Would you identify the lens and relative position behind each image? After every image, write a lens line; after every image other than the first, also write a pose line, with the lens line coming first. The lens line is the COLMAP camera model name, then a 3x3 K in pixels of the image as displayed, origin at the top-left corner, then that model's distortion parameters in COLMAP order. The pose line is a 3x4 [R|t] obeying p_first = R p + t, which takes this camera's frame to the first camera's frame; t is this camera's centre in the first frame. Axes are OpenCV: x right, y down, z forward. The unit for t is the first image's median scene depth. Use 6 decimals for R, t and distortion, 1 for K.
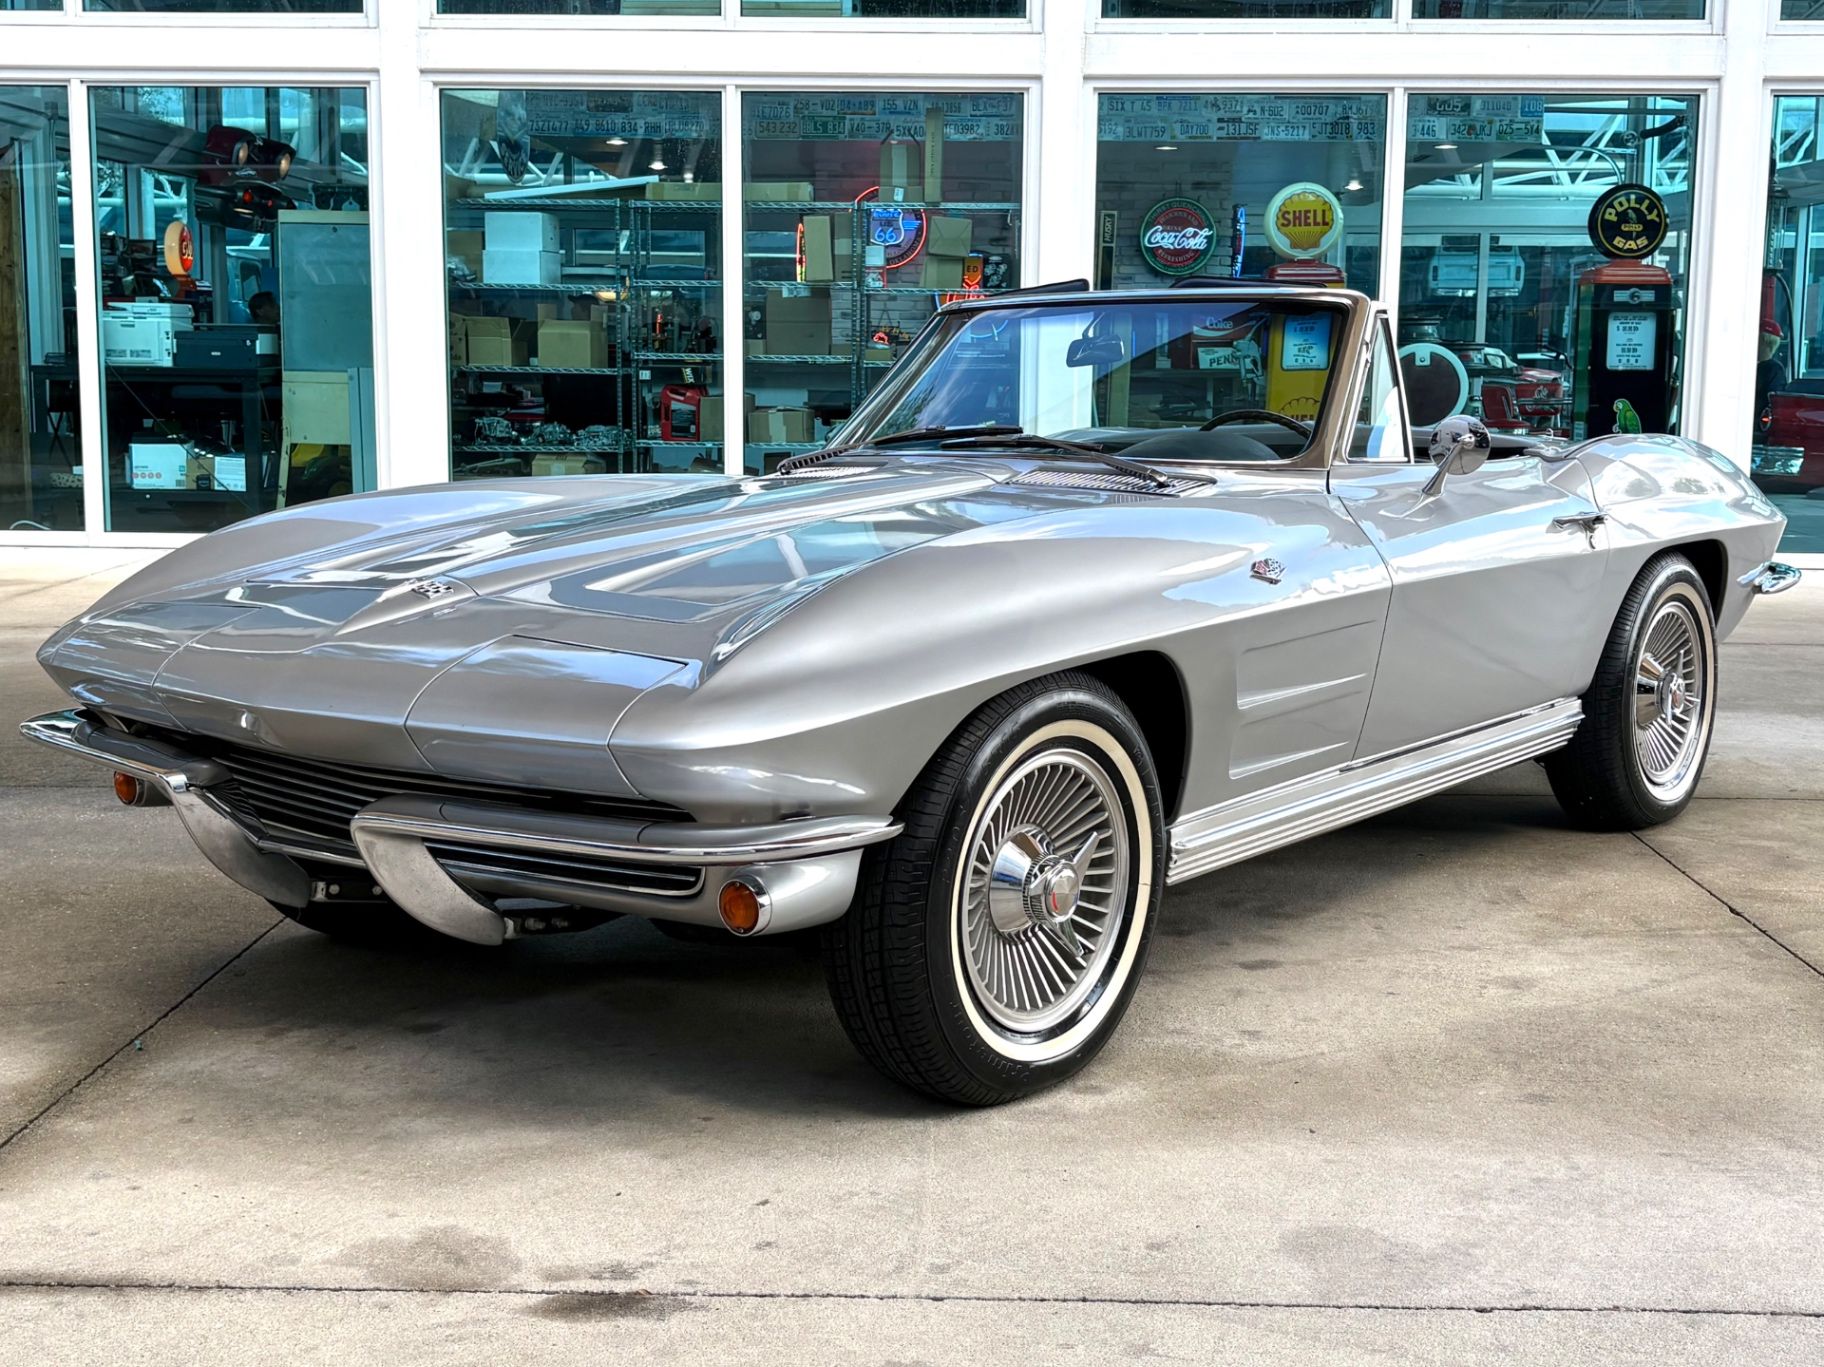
lens RADIAL K [[2231.9, 0, 893.0], [0, 2231.9, 682.2], [0, 0, 1]] dist [0.155092, -0.552737]
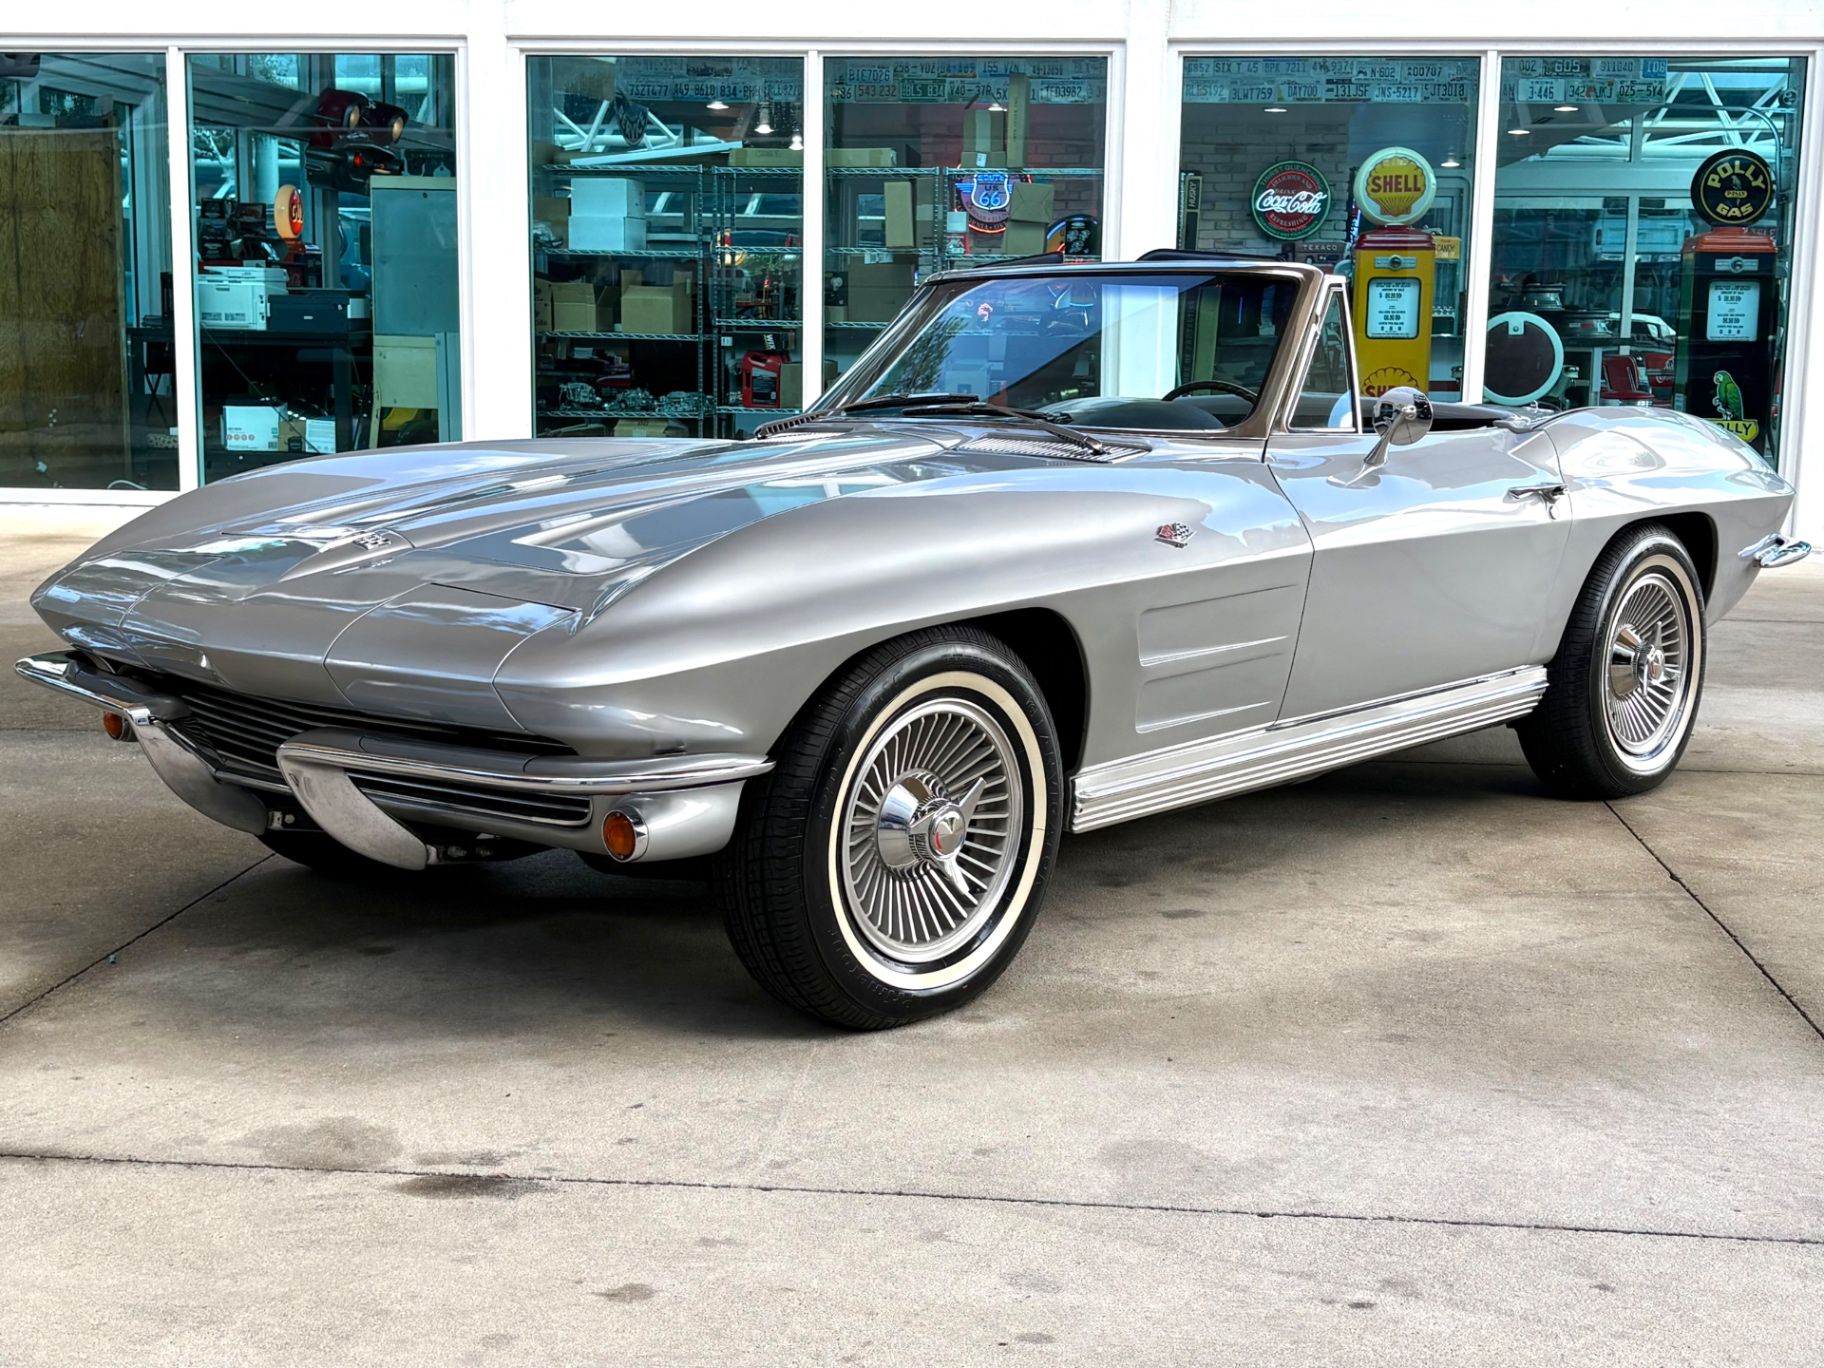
lens RADIAL K [[2301.3, 0, 880.4], [0, 2301.3, 685.2], [0, 0, 1]] dist [0.170403, -0.591893]
pose [[0.997296, 0.016099, -0.071698, 0.093685], [-0.015256, 0.999808, 0.012288, 0.008091], [0.071883, -0.011161, 0.997351, -0.074917]]
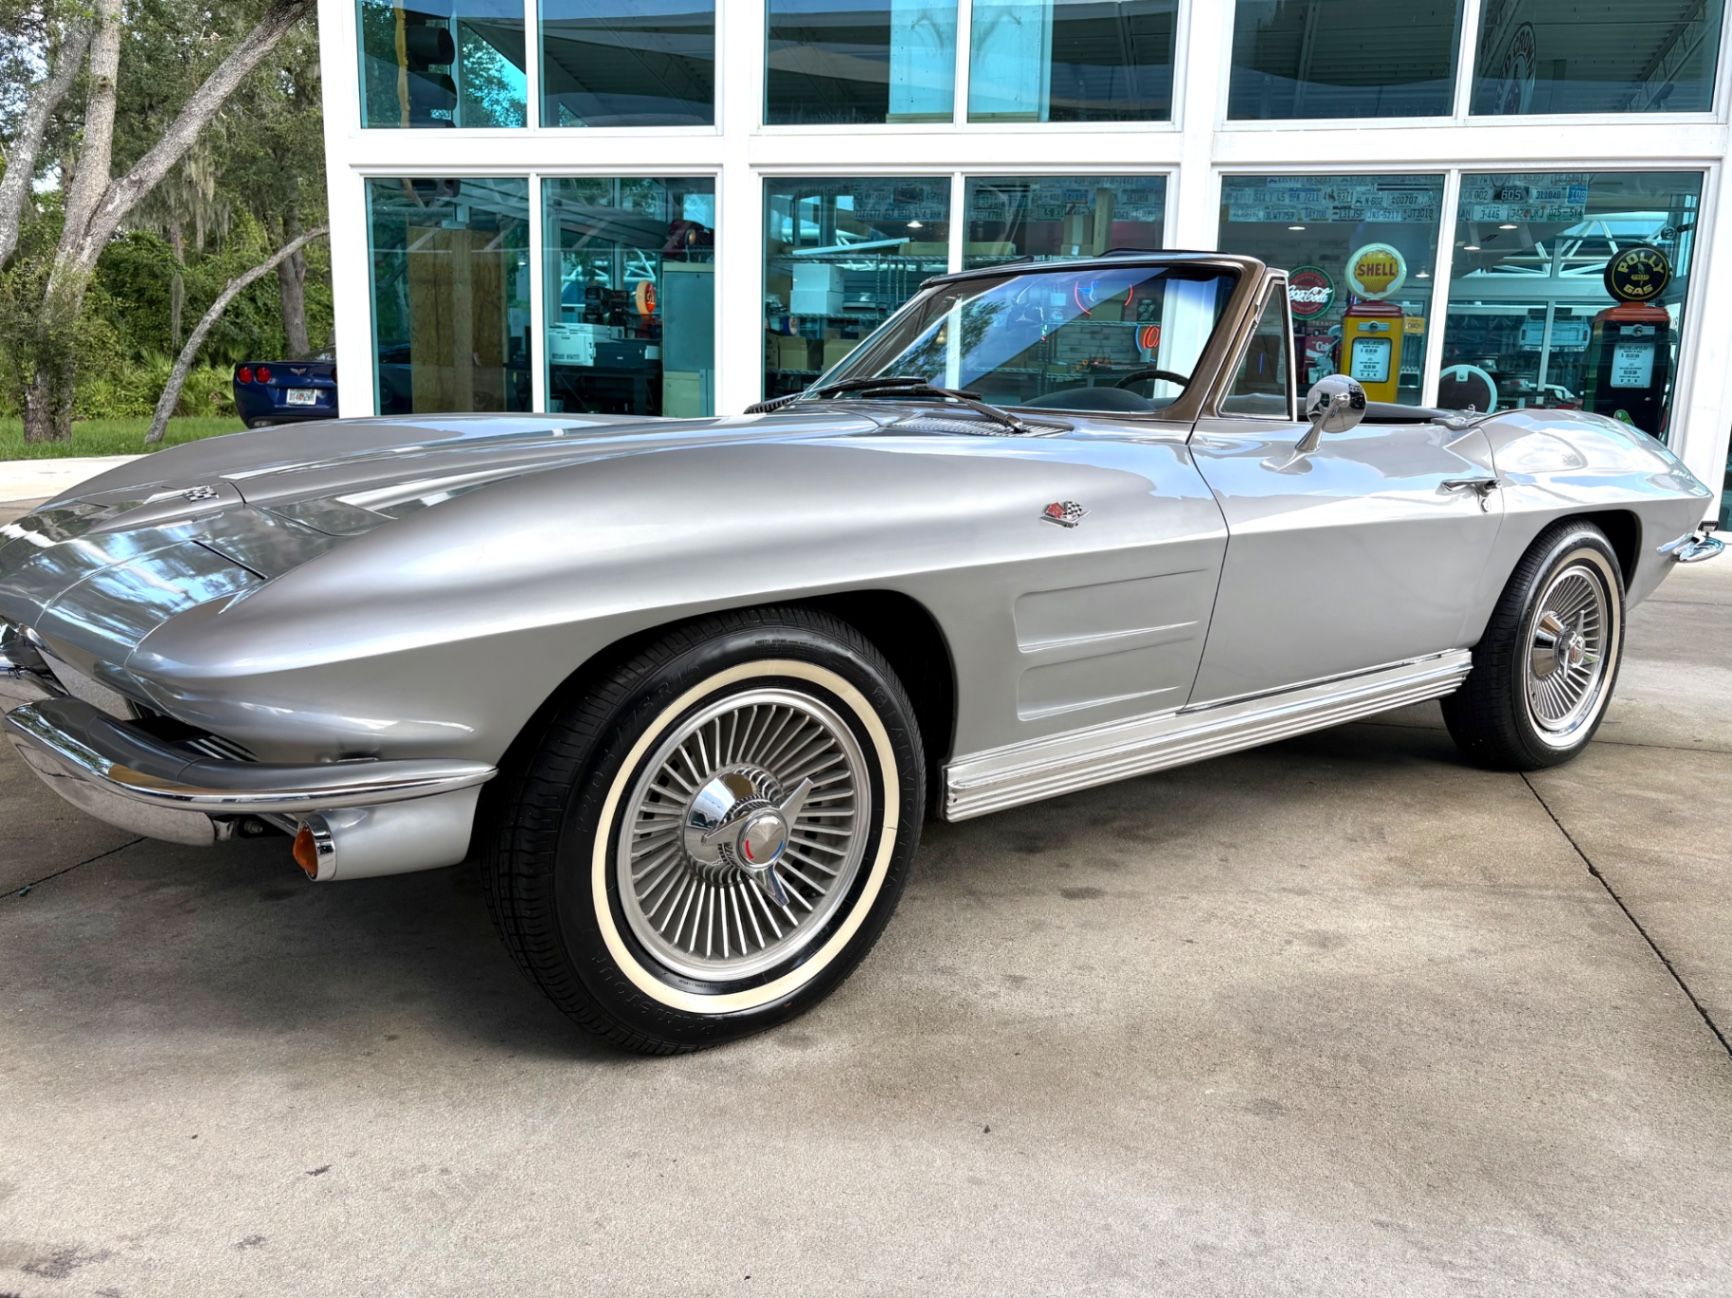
lens RADIAL K [[1365.3, 0, 887.4], [0, 1365.3, 637.9], [0, 0, 1]] dist [0.019380, 0.006270]
pose [[0.979179, 0.057871, -0.194575, 0.181563], [-0.050619, 0.997833, 0.042040, -0.014288], [0.196586, -0.031316, 0.979986, 0.342747]]
